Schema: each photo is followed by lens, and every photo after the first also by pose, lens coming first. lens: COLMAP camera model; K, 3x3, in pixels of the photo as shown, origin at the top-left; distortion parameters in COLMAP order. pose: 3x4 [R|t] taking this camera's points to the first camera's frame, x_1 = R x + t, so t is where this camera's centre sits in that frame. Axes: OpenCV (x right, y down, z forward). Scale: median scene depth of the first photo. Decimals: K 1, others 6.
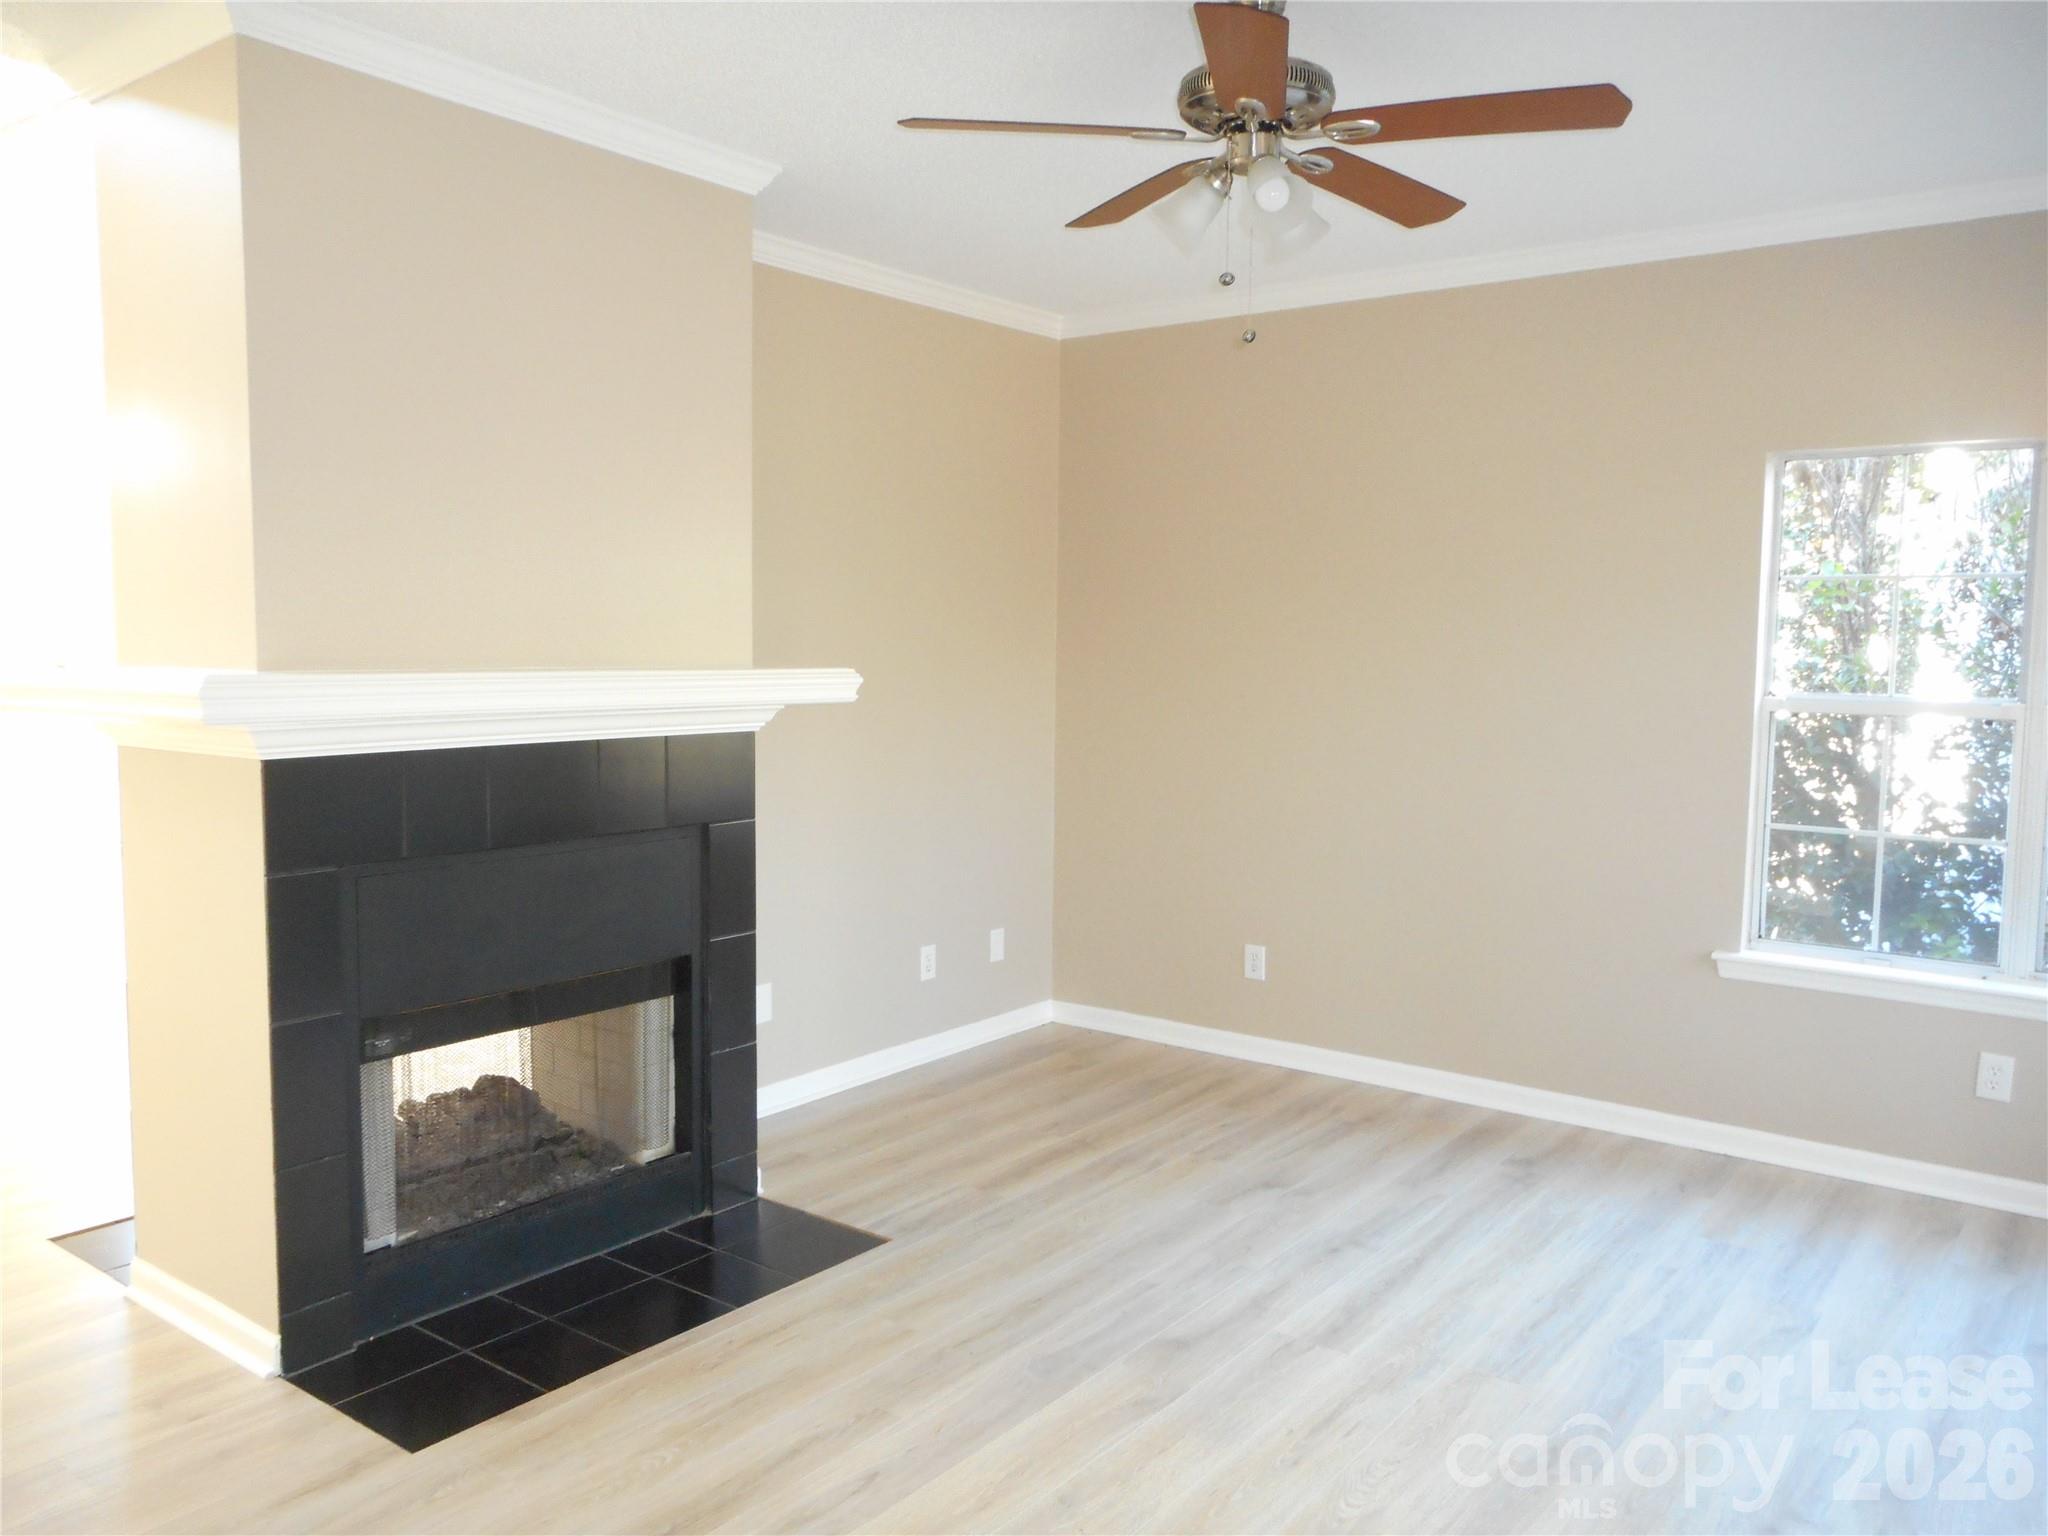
lens RADIAL K [[1554.8, 0, 1014.9], [0, 1554.8, 773.0], [0, 0, 1]] dist [0.017645, -0.007823]
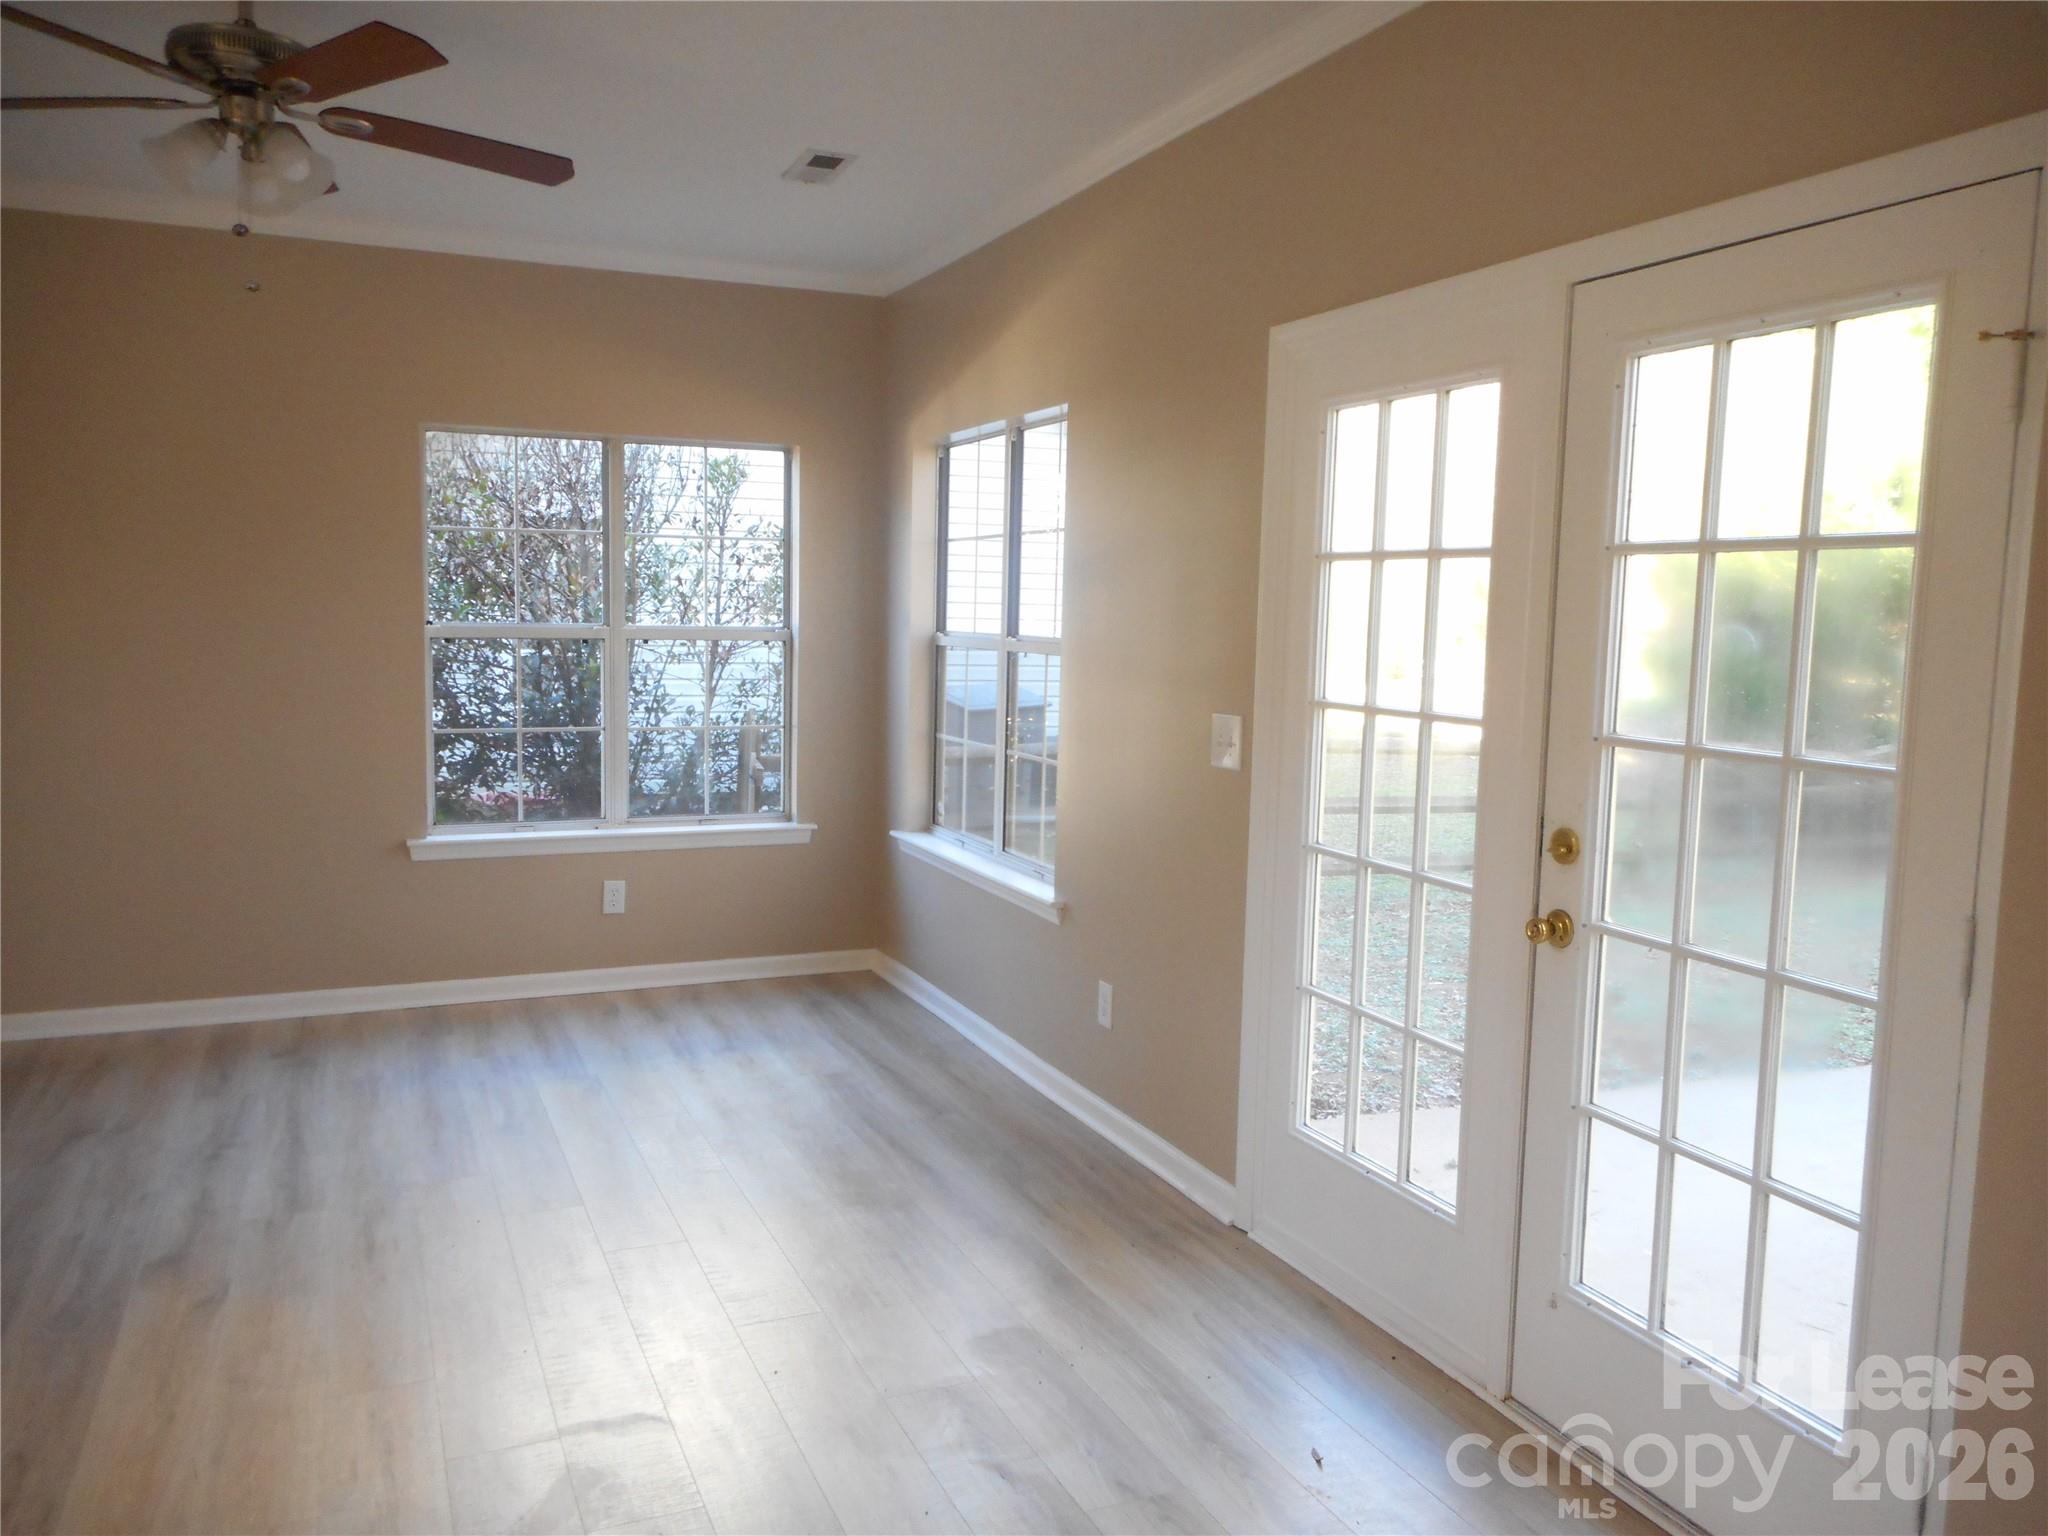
lens RADIAL K [[1554.8, 0, 1025.4], [0, 1554.8, 771.1], [0, 0, 1]] dist [0.017645, -0.007823]
pose [[0.490169, -0.096342, 0.866287, -0.378026], [0.070024, 0.995013, 0.071036, 0.011384], [-0.868810, 0.025842, 0.494470, 0.000152]]
